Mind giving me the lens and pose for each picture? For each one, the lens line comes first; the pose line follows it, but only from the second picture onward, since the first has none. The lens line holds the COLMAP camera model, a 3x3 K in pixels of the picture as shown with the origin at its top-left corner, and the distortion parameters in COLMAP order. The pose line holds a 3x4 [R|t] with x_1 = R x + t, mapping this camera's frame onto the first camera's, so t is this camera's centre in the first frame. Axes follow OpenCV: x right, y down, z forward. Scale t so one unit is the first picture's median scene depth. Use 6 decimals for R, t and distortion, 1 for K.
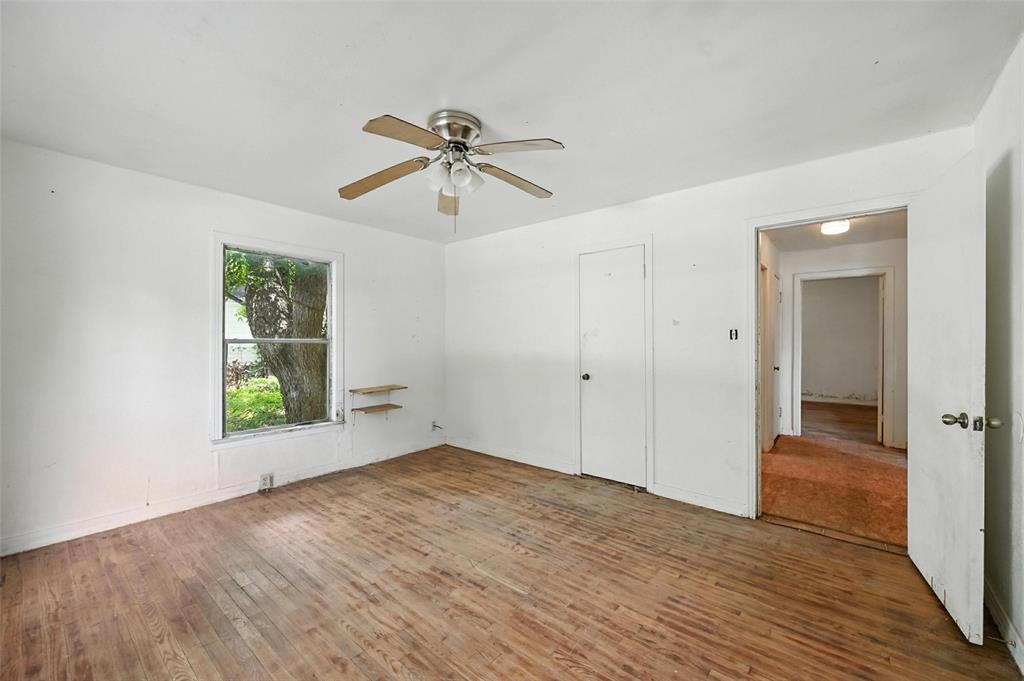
lens RADIAL K [[407.8, 0, 512.8], [0, 407.8, 340.8], [0, 0, 1]] dist [-0.004064, 0.000818]
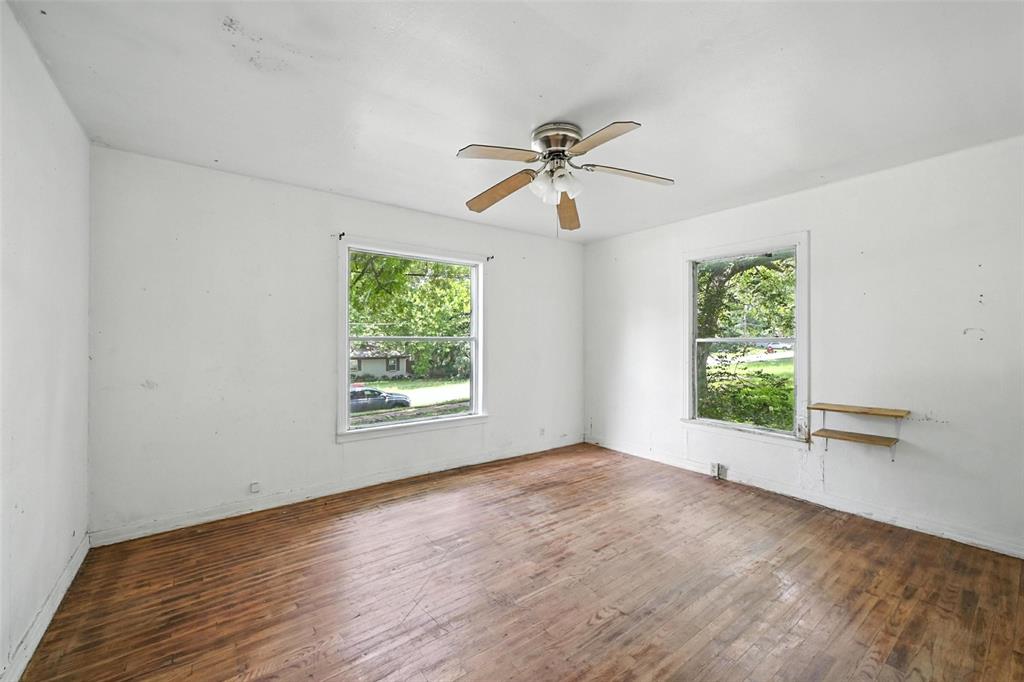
lens RADIAL K [[407.8, 0, 510.7], [0, 407.8, 336.8], [0, 0, 1]] dist [-0.004064, 0.000818]
pose [[-0.229177, -0.008581, -0.973347, 0.654831], [0.001079, 0.999958, -0.009070, 0.001753], [0.973384, -0.003129, -0.229158, 0.812309]]
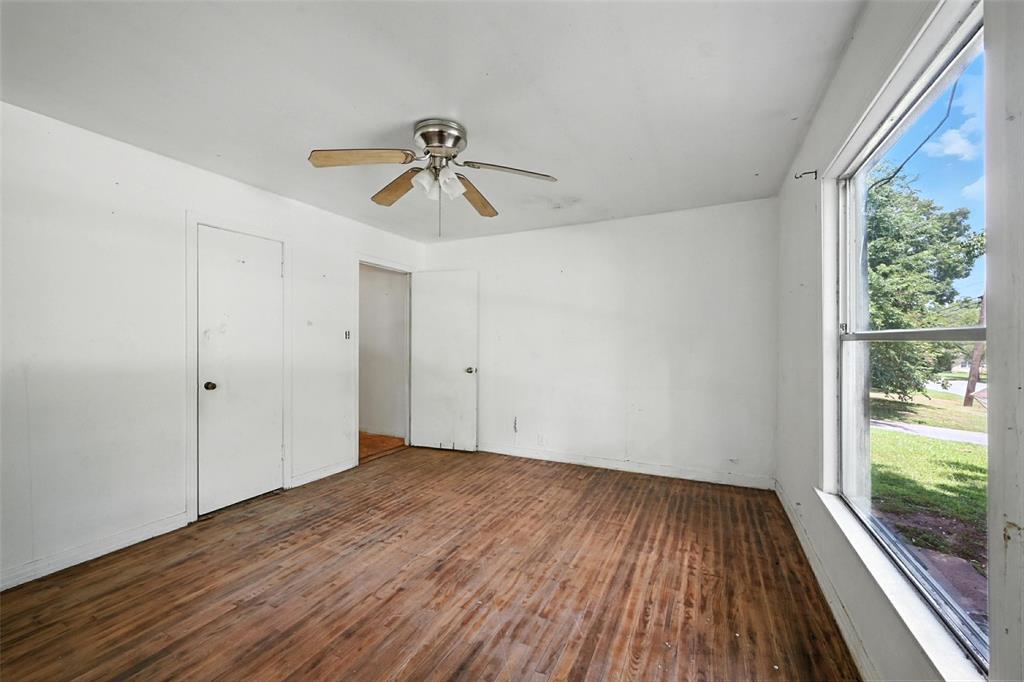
lens RADIAL K [[407.8, 0, 517.0], [0, 407.8, 341.0], [0, 0, 1]] dist [-0.004064, 0.000818]
pose [[-0.243510, -0.002377, 0.969896, -0.870506], [-0.001181, 0.999997, 0.002154, 0.001350], [-0.969898, -0.000621, -0.243512, 0.769176]]
